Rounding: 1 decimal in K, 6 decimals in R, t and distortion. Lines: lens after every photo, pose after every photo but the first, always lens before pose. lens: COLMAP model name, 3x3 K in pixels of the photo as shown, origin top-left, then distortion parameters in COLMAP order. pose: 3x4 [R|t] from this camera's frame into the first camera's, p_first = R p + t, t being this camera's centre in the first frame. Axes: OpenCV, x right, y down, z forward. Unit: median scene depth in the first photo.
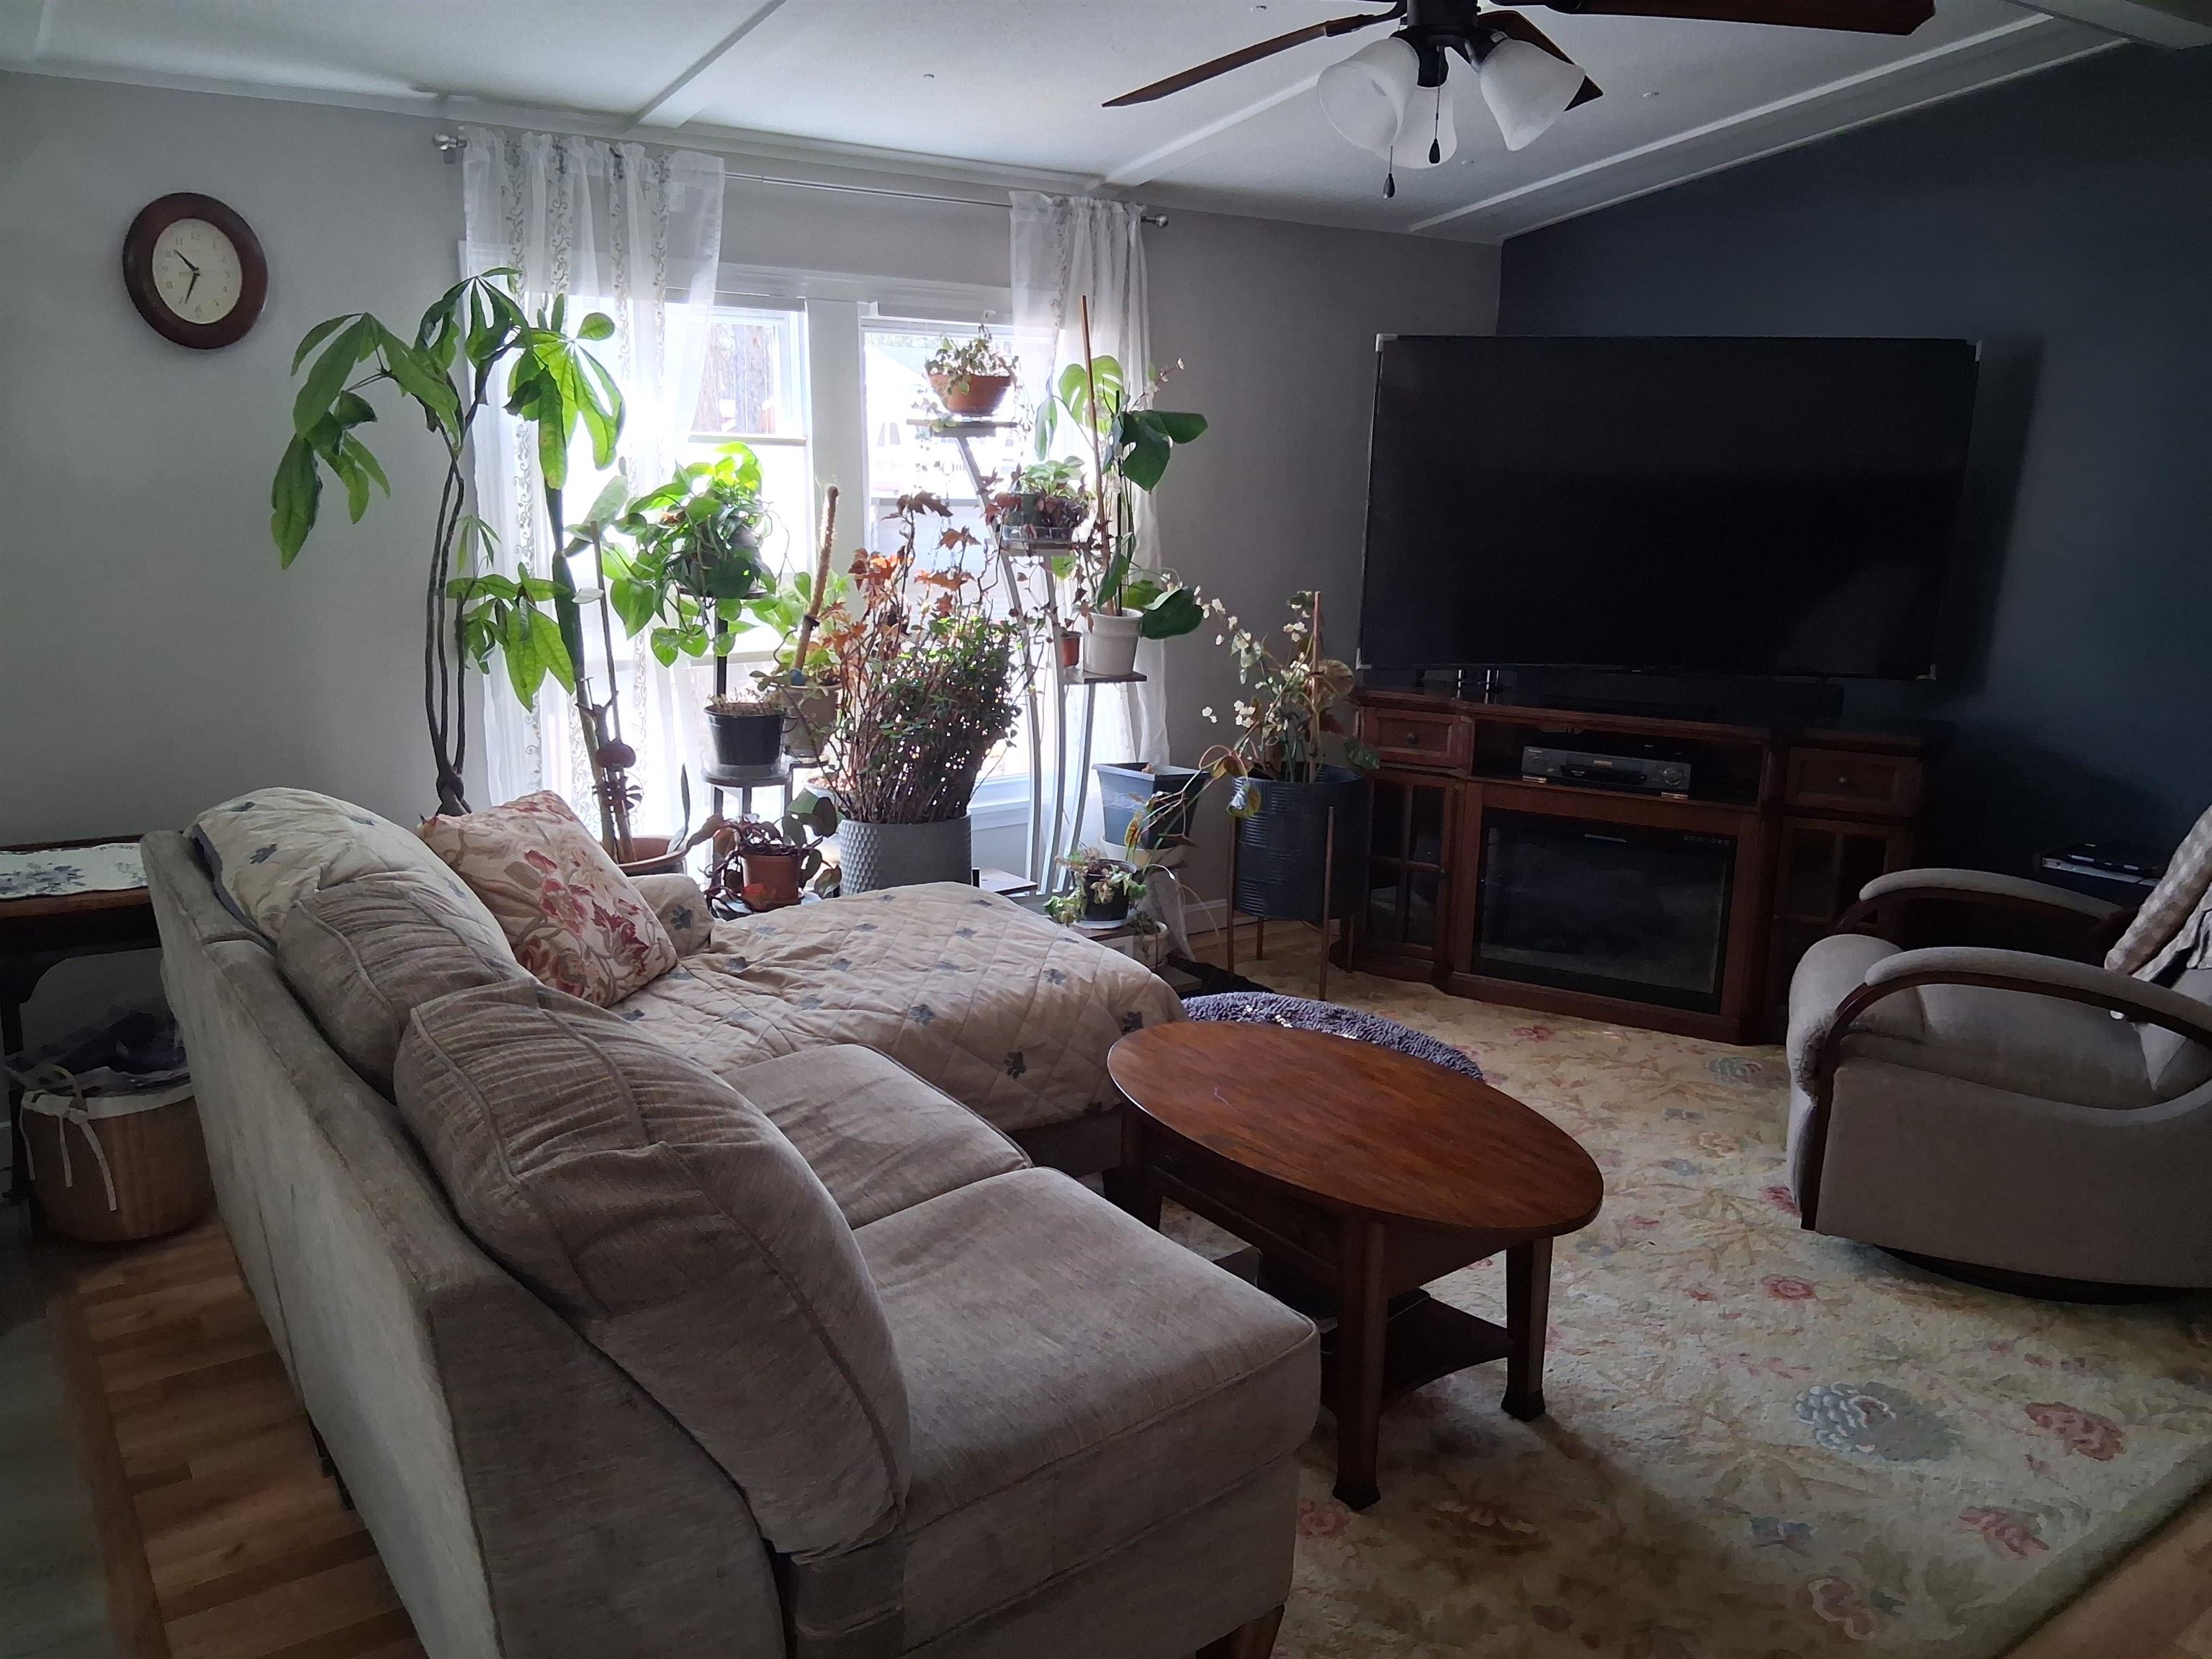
lens RADIAL K [[1690.0, 0, 1106.0], [0, 1690.0, 829.5], [0, 0, 1]] dist [-0.002572, -0.001623]
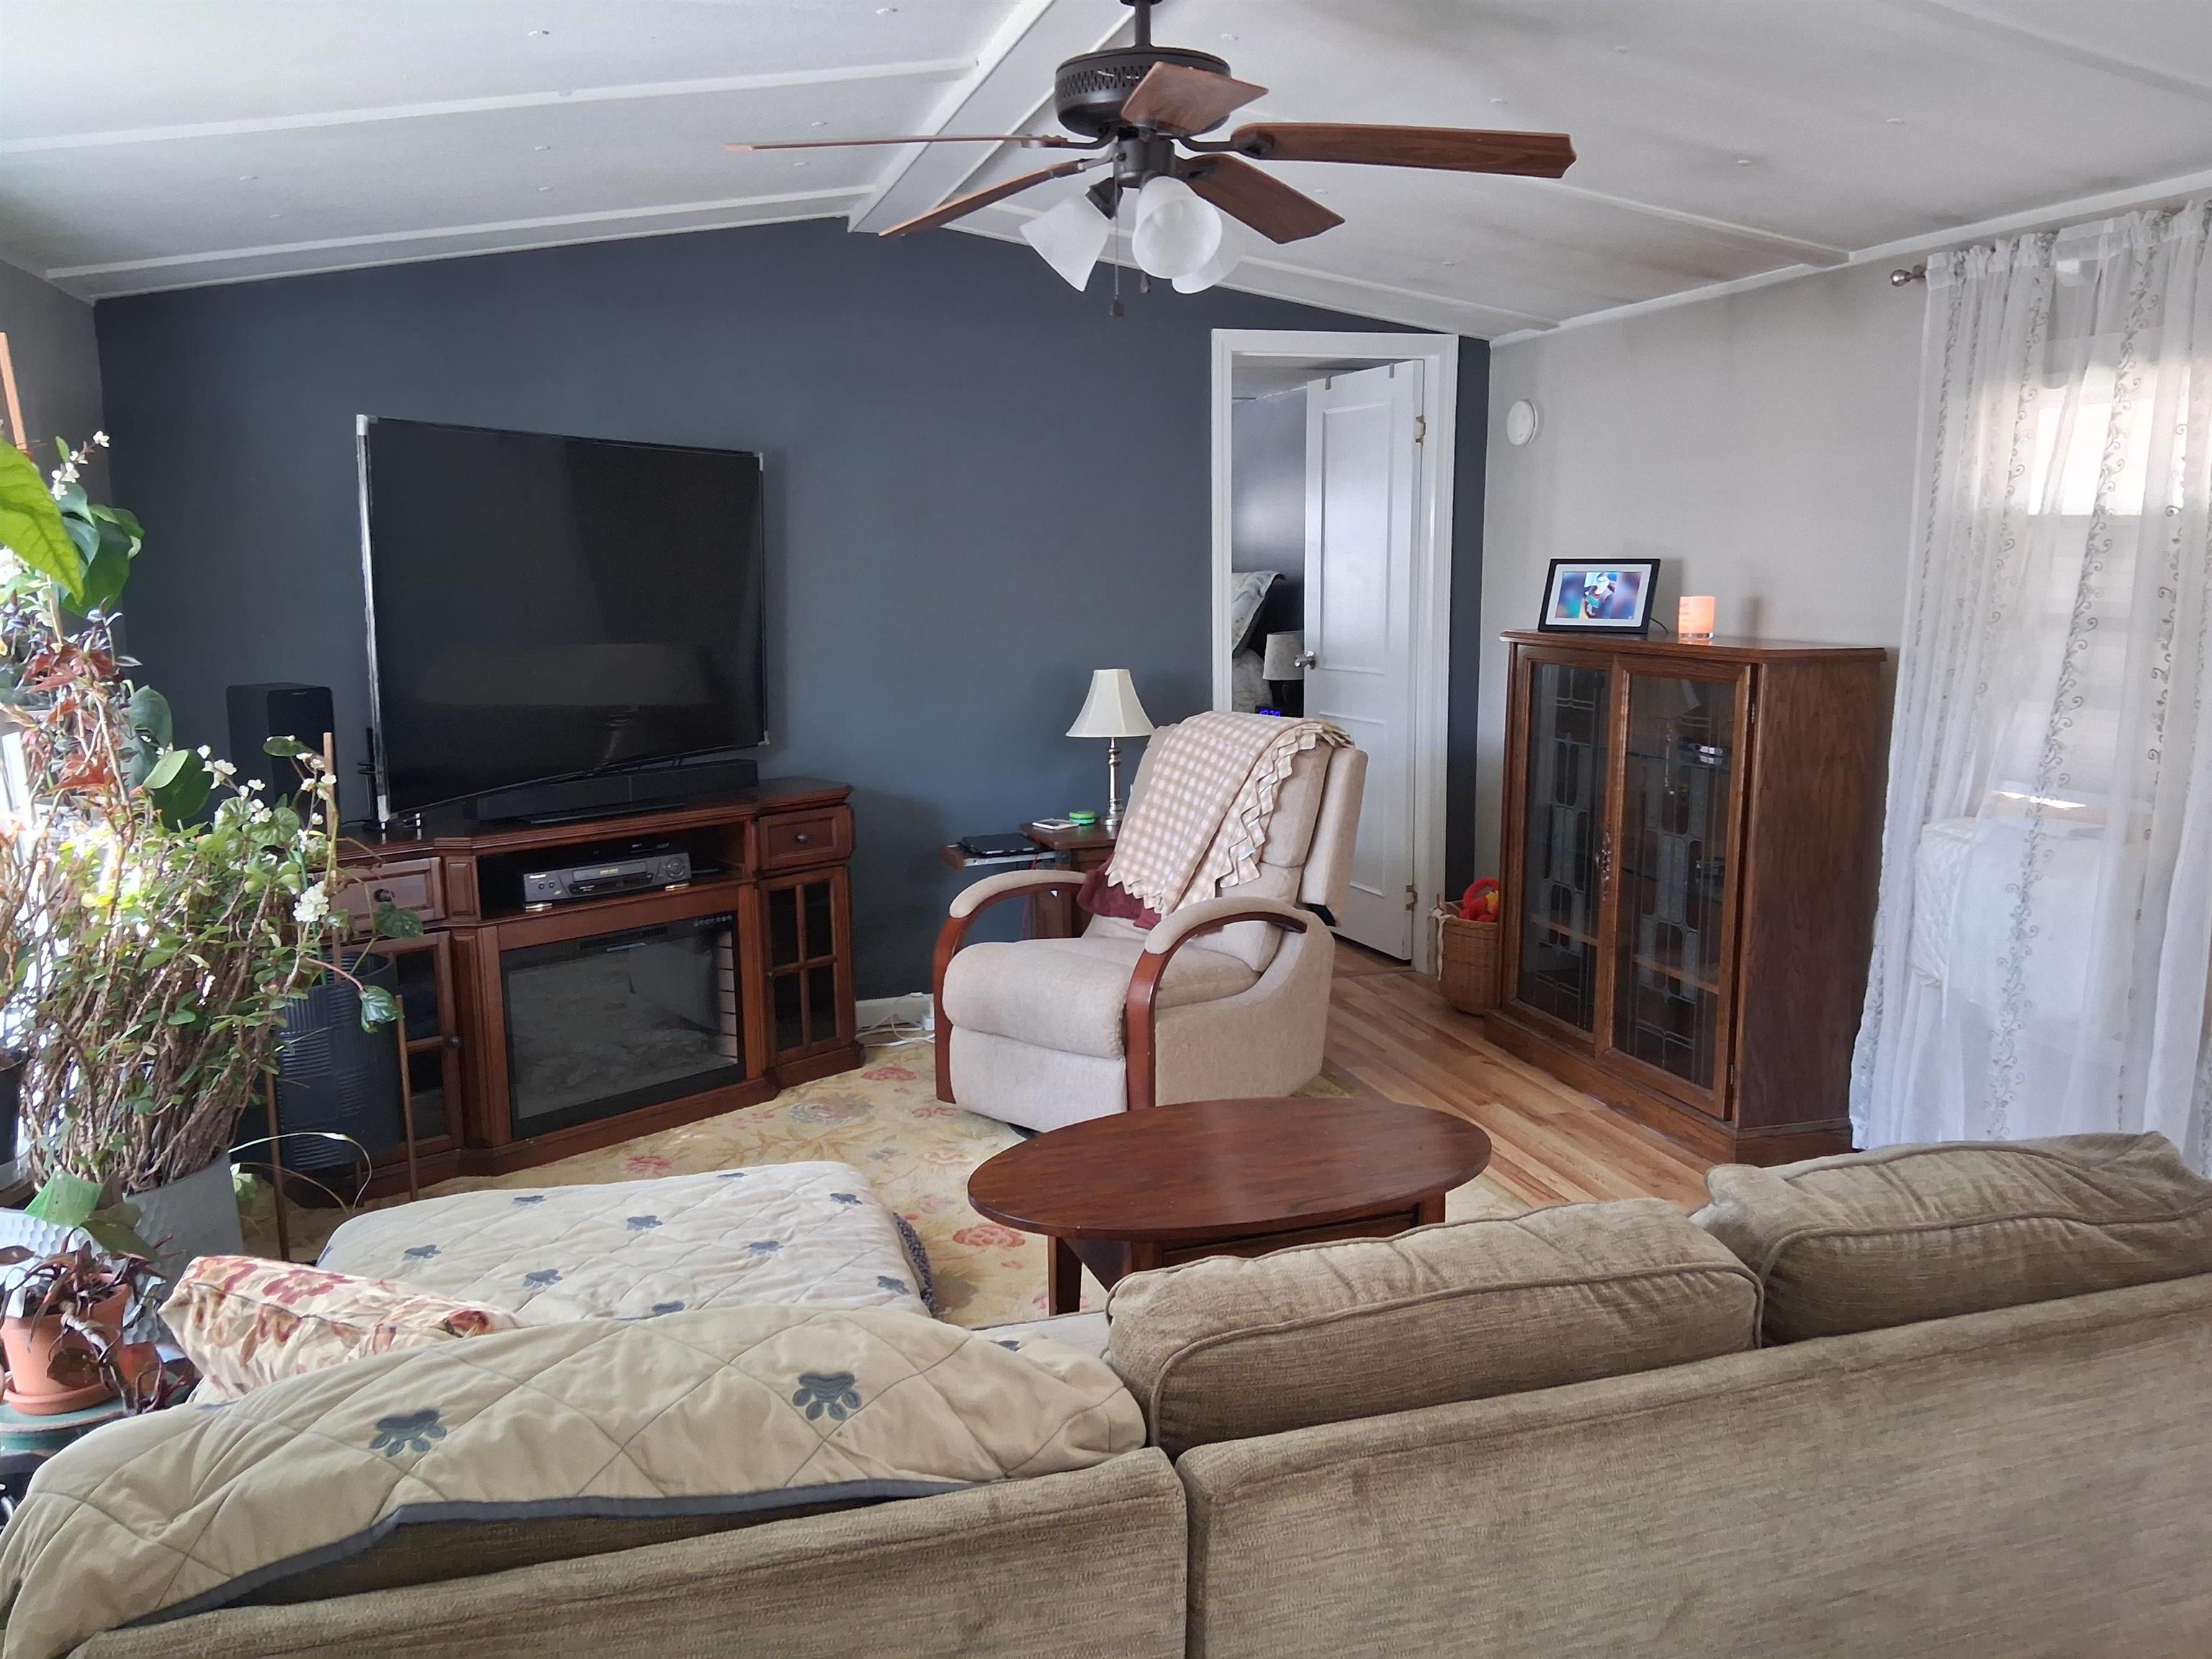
lens RADIAL K [[1690.0, 0, 1106.0], [0, 1690.0, 829.5], [0, 0, 1]] dist [-0.002572, -0.001623]
pose [[0.289424, -0.179530, 0.940214, -0.541367], [0.229278, 0.966662, 0.114001, -0.111393], [-0.929336, 0.182576, 0.320938, 0.437895]]
